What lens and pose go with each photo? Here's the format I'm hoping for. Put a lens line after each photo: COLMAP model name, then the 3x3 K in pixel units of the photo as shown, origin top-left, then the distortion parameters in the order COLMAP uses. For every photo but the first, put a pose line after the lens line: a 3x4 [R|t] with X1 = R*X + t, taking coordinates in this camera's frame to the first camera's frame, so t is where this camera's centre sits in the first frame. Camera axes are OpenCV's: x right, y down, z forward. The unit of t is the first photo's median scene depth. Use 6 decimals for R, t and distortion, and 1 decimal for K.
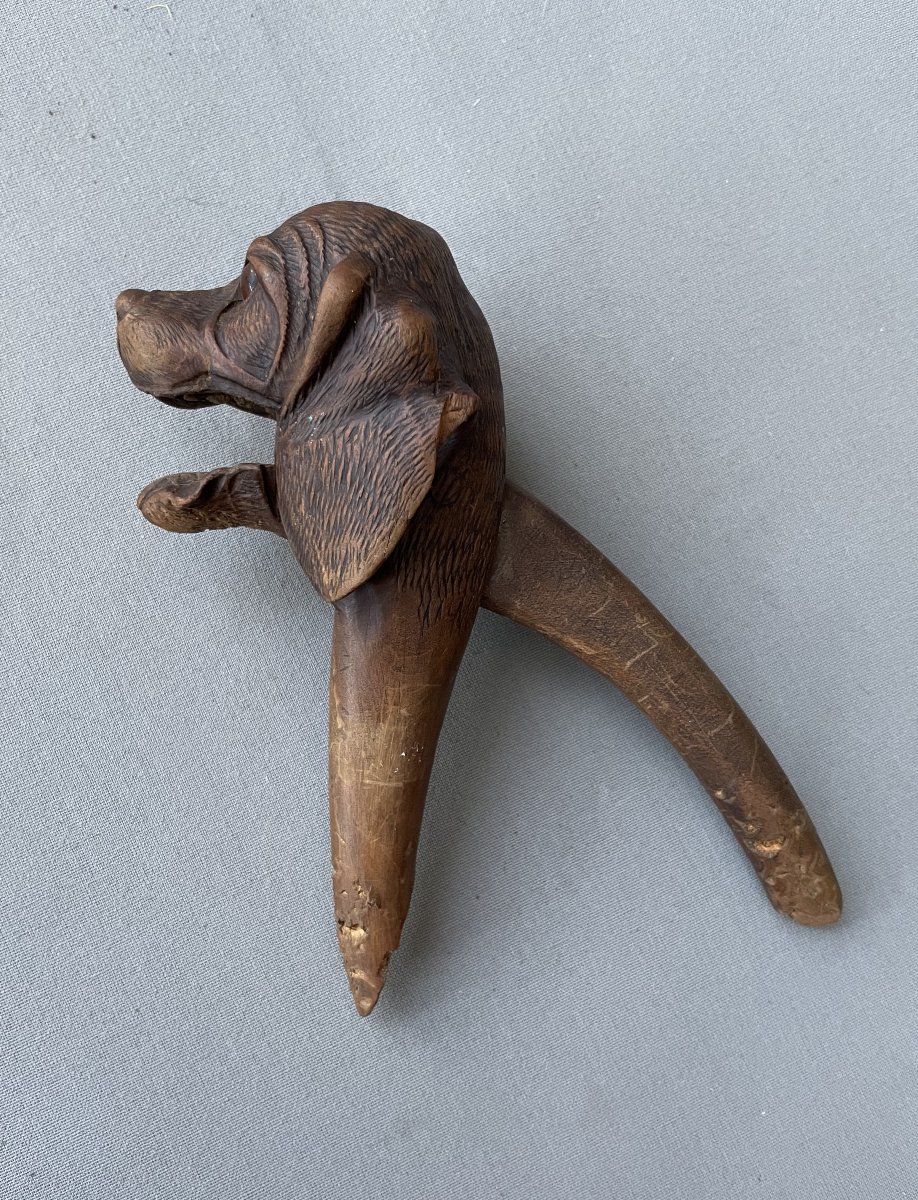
lens RADIAL K [[946.0, 0, 456.2], [0, 946.0, 590.8], [0, 0, 1]] dist [-0.012767, -0.010520]
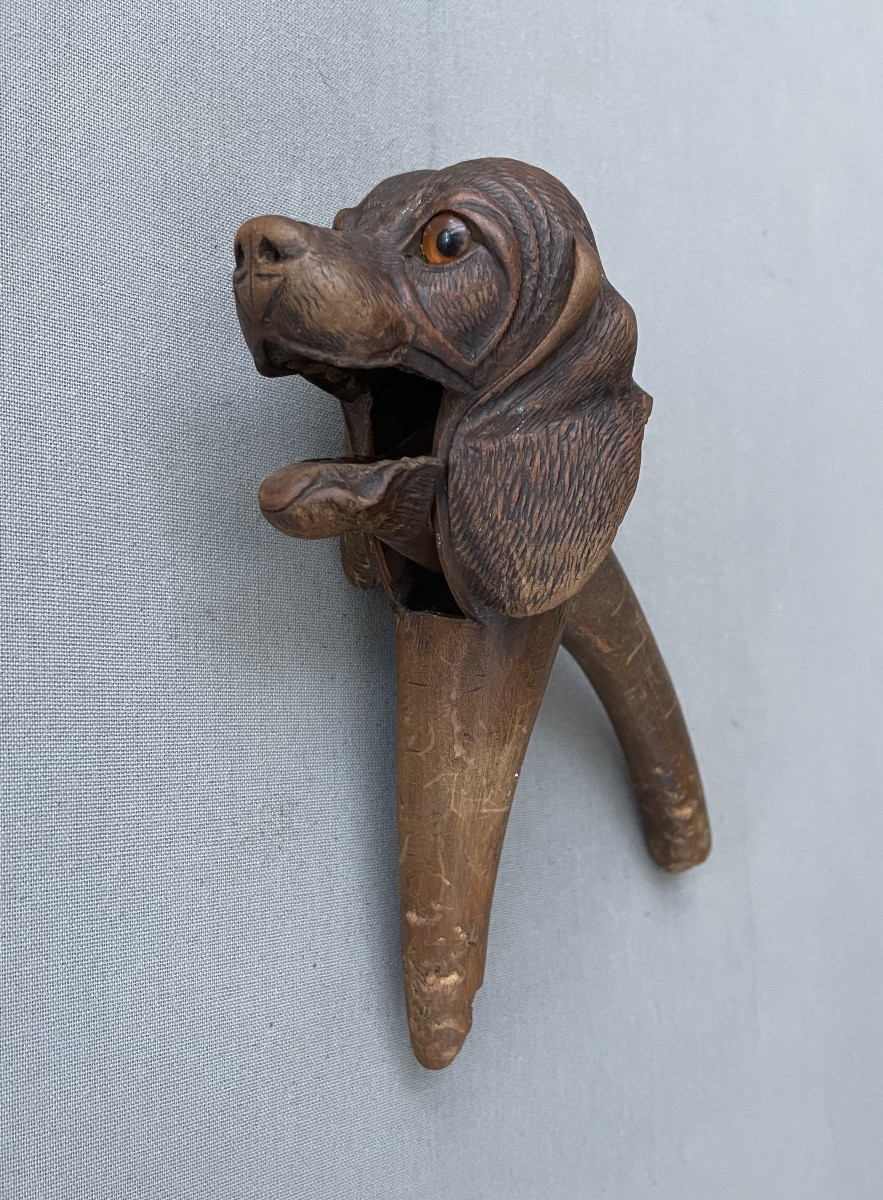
lens RADIAL K [[959.3, 0, 441.5], [0, 959.3, 610.6], [0, 0, 1]] dist [-0.000396, -0.051574]
pose [[0.822073, -0.052387, 0.566967, -0.728112], [0.031370, 0.998413, 0.046766, -0.040046], [-0.568517, -0.020659, 0.822412, 0.304031]]
